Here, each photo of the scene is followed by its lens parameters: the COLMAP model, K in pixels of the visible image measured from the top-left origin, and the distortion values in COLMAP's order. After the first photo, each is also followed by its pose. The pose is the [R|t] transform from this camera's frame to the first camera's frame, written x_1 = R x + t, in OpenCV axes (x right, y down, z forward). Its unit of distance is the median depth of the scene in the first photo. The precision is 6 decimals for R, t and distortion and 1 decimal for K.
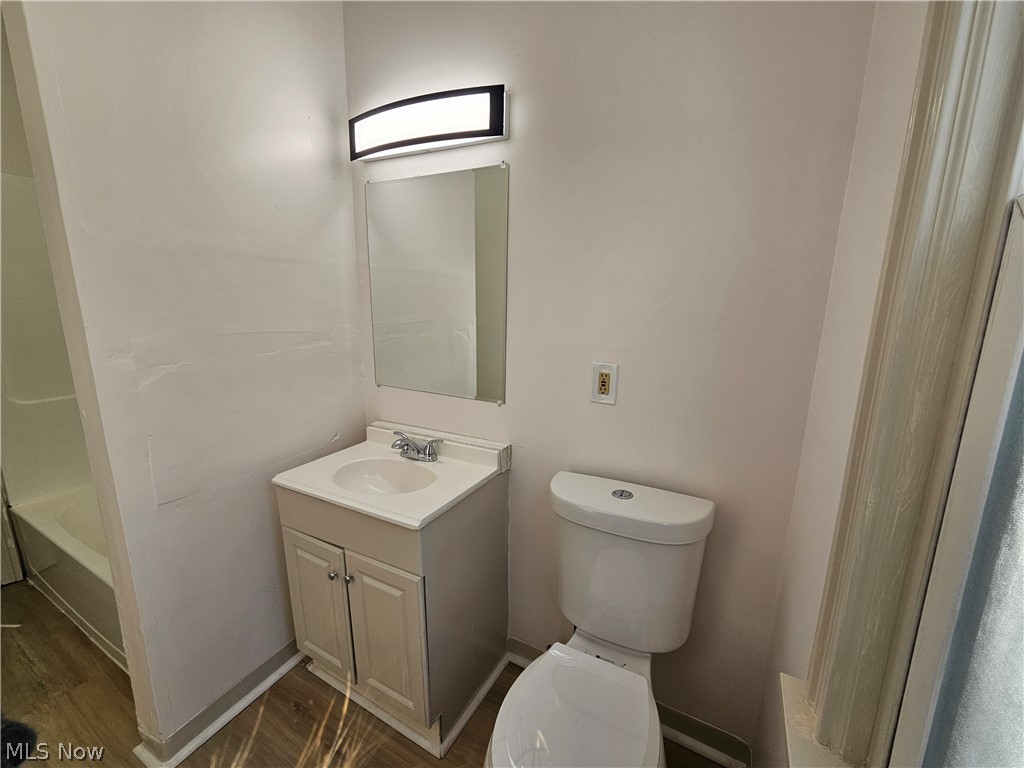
lens RADIAL K [[424.6, 0, 514.5], [0, 424.6, 382.4], [0, 0, 1]] dist [-0.000152, 0.002040]
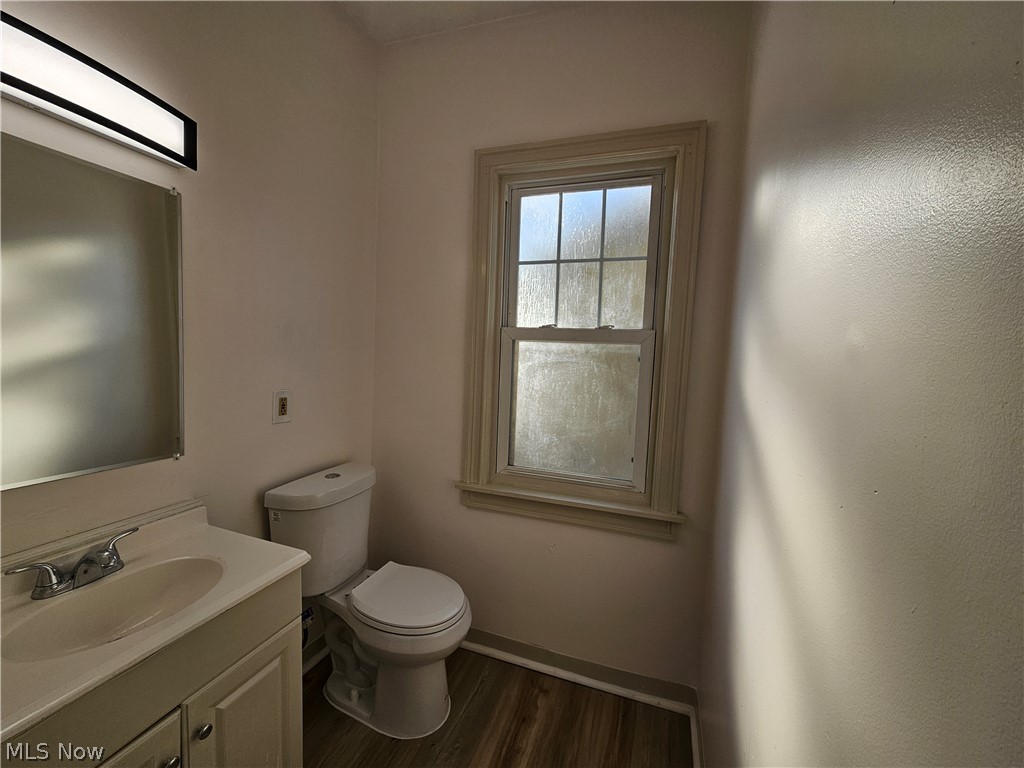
lens RADIAL K [[424.6, 0, 514.0], [0, 424.6, 382.9], [0, 0, 1]] dist [-0.000152, 0.002040]
pose [[-0.150474, -0.089361, 0.984567, -1.105577], [0.161188, 0.980362, 0.113614, -0.096572], [-0.975385, 0.175796, -0.133115, 0.492363]]
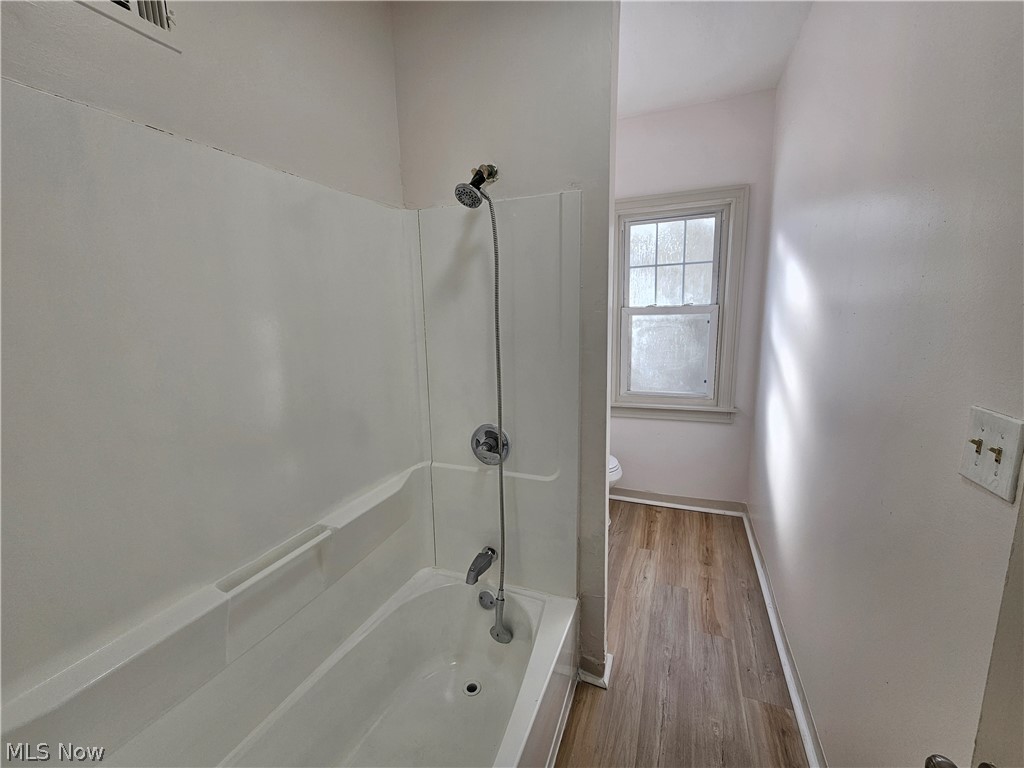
lens RADIAL K [[424.6, 0, 513.7], [0, 424.6, 385.4], [0, 0, 1]] dist [-0.000152, 0.002040]
pose [[-0.109141, -0.174974, 0.978505, -1.547103], [0.229437, 0.953370, 0.196070, -0.202661], [-0.967185, 0.245905, -0.063907, 0.814111]]
